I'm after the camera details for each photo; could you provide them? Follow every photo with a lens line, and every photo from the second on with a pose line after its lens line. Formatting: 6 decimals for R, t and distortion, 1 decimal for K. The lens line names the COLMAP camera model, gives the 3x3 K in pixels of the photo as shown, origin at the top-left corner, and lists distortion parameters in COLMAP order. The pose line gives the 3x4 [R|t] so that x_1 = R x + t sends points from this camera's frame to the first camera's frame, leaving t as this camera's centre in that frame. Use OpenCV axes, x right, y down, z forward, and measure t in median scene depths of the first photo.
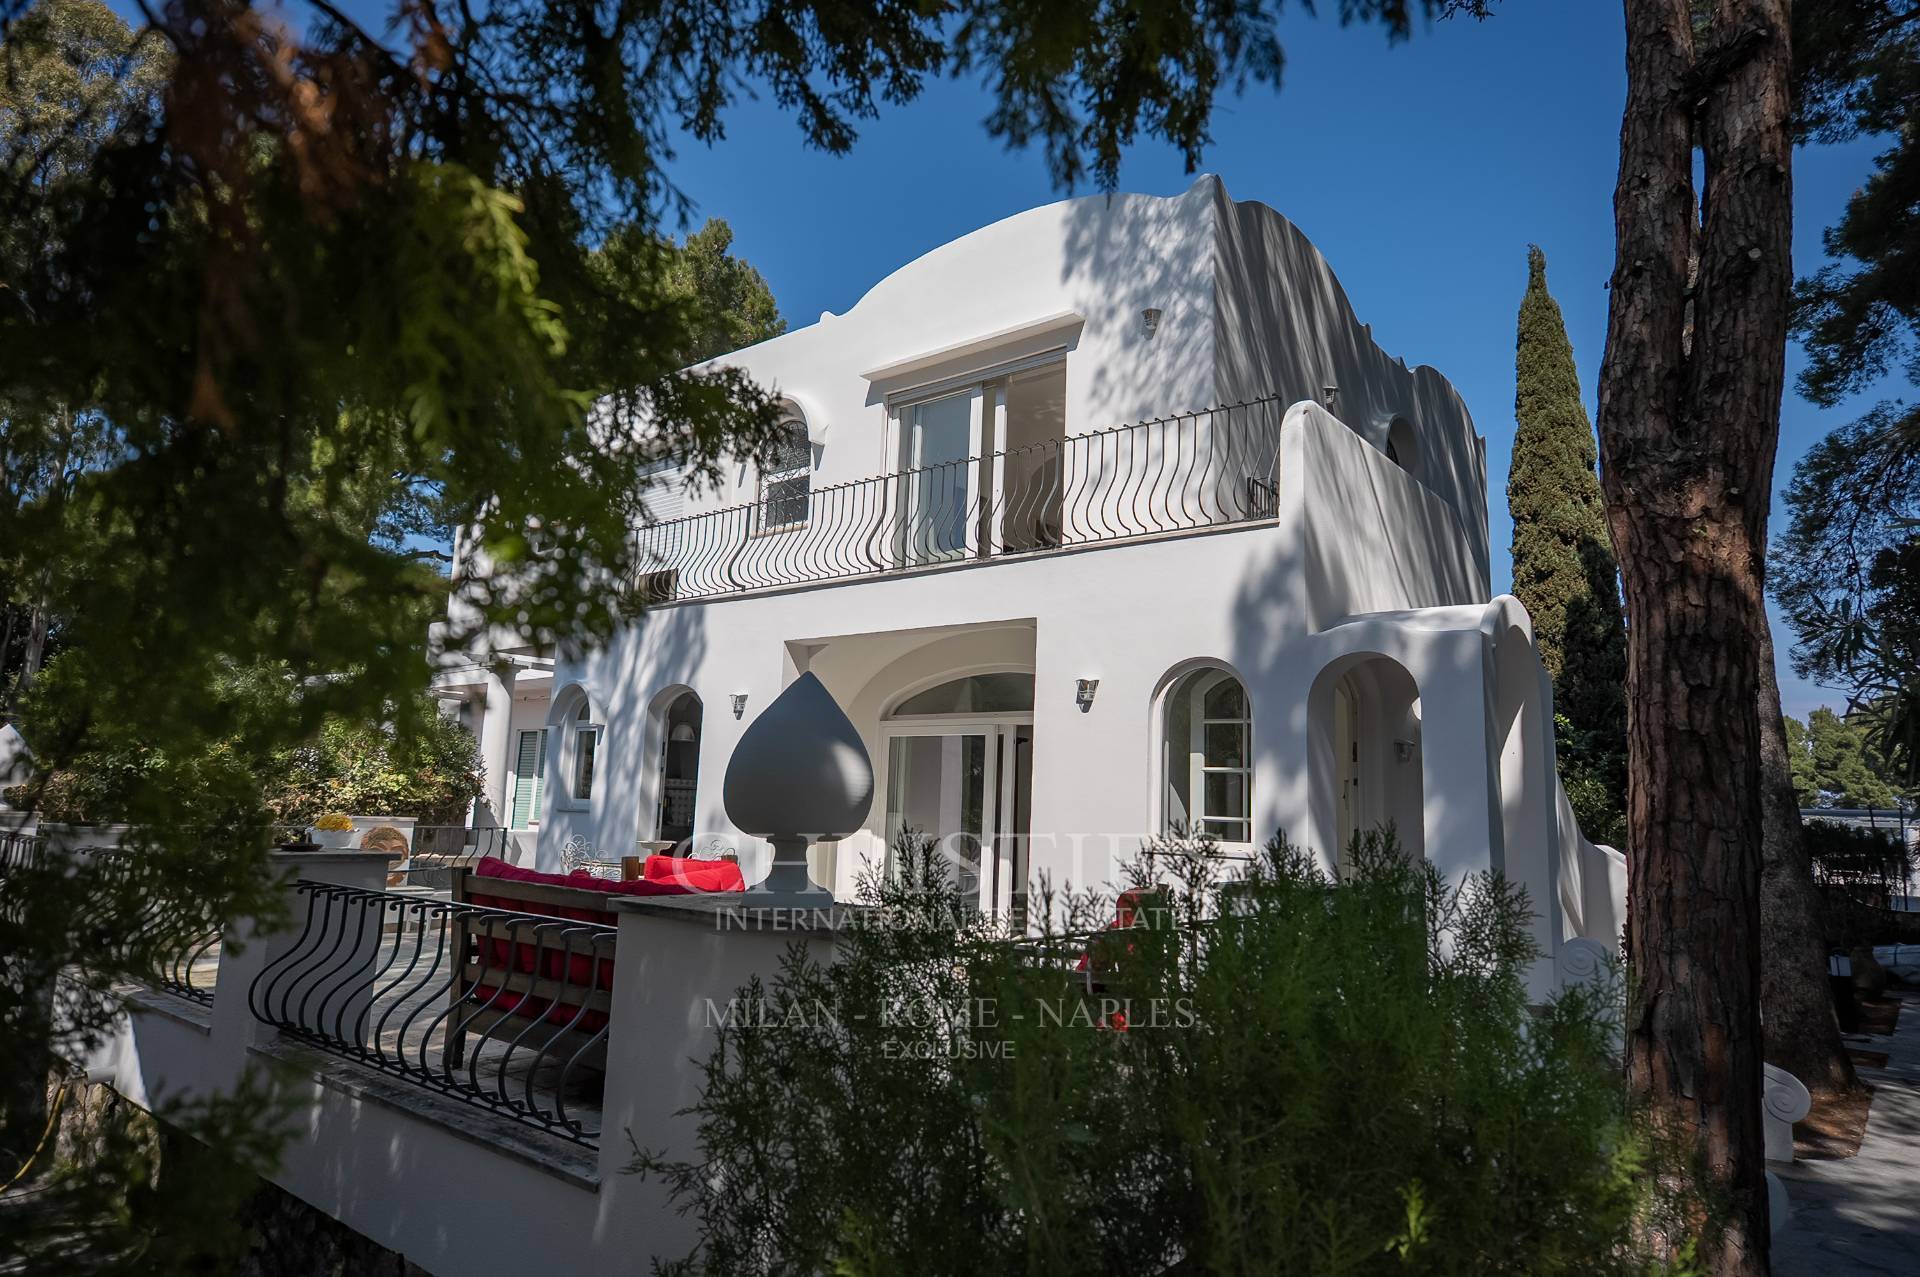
lens RADIAL K [[1192.5, 0, 952.8], [0, 1192.5, 613.0], [0, 0, 1]] dist [0.006005, -0.015353]
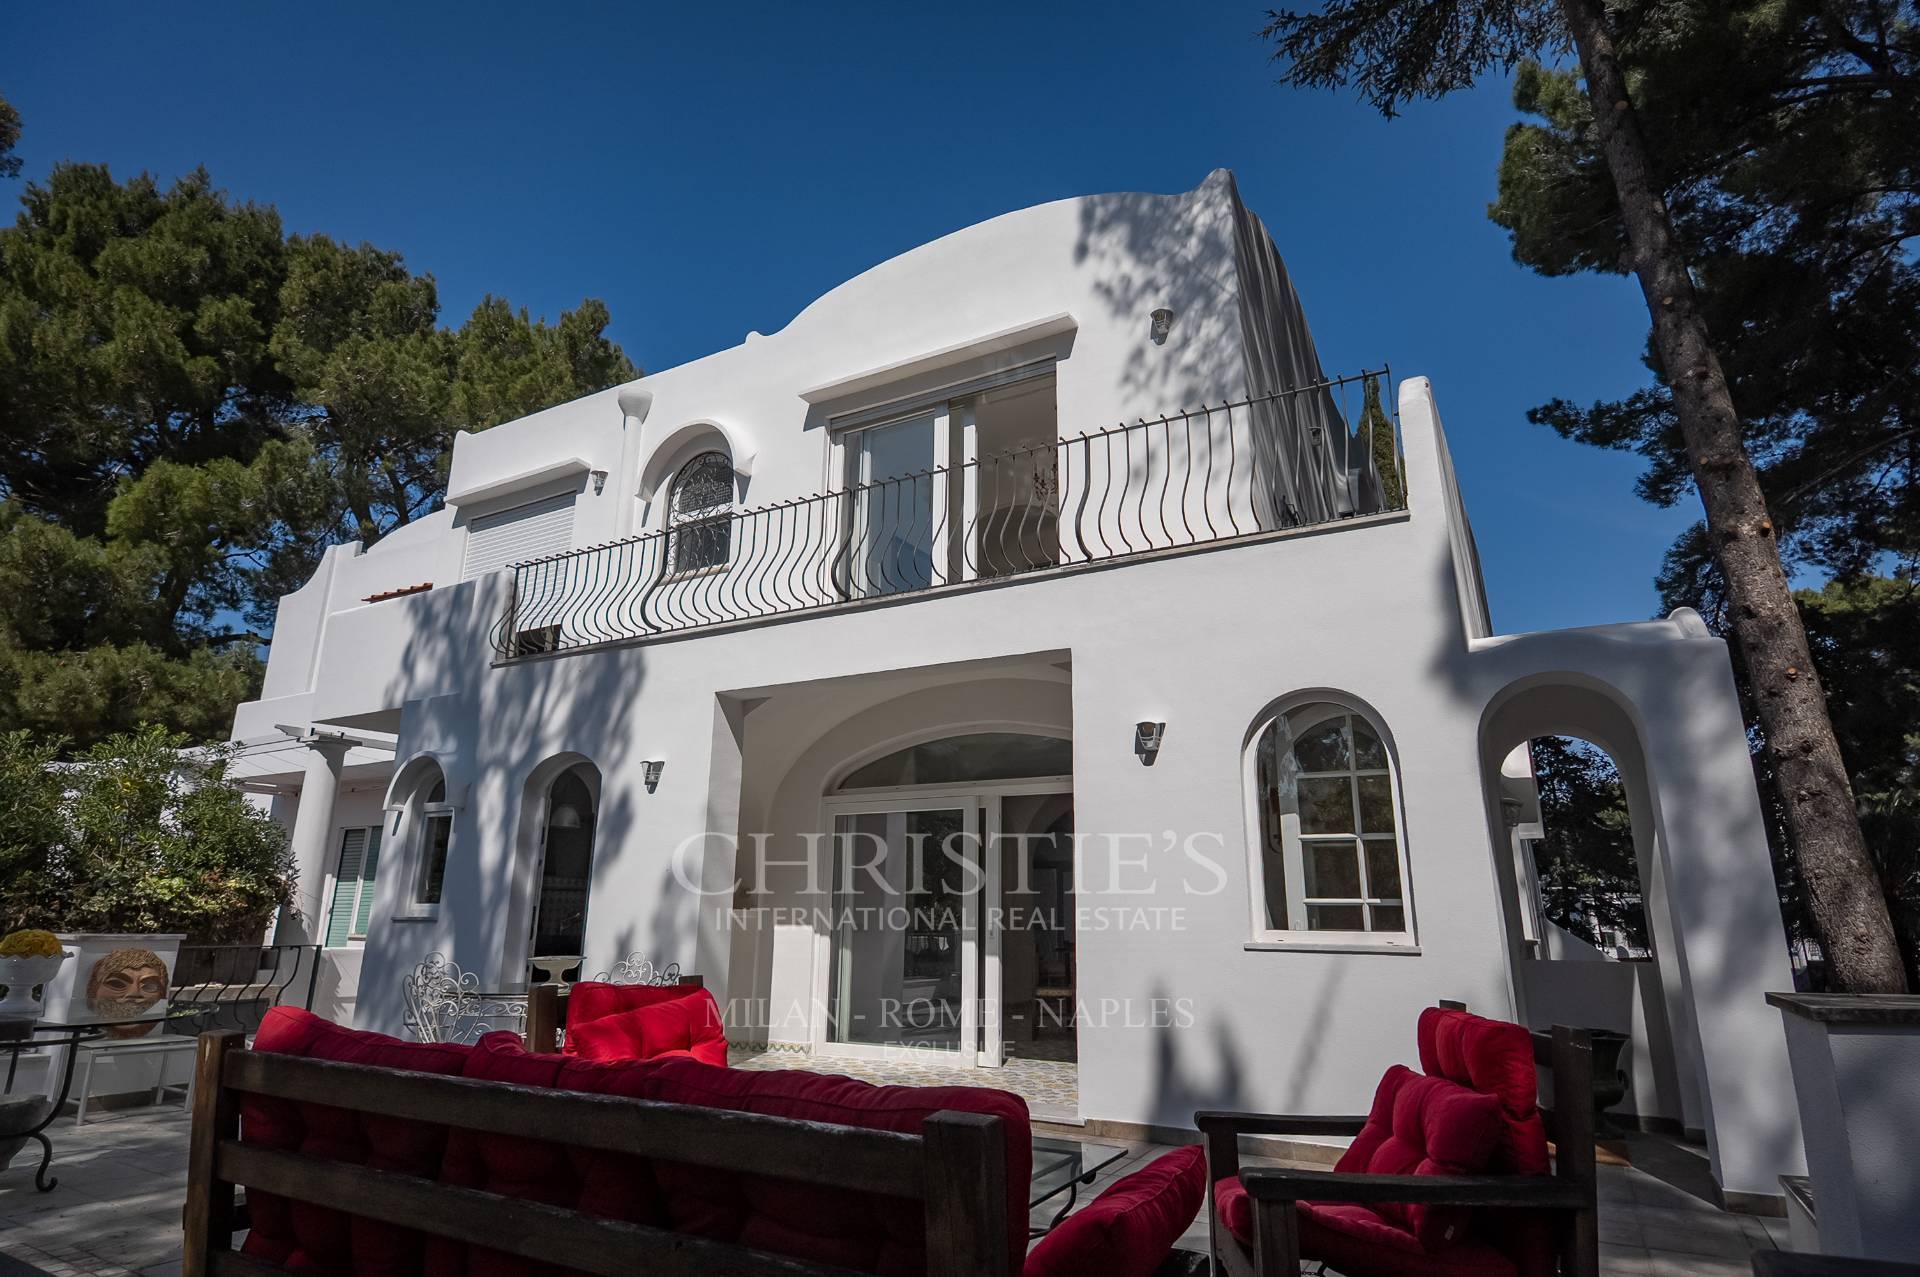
lens RADIAL K [[1033.3, 0, 964.8], [0, 1033.3, 620.8], [0, 0, 1]] dist [0.004785, -0.025701]
pose [[0.982218, 0.018580, 0.186825, -0.101612], [0.001437, 0.994318, -0.106440, 0.046928], [-0.187741, 0.104816, 0.976610, 0.274223]]
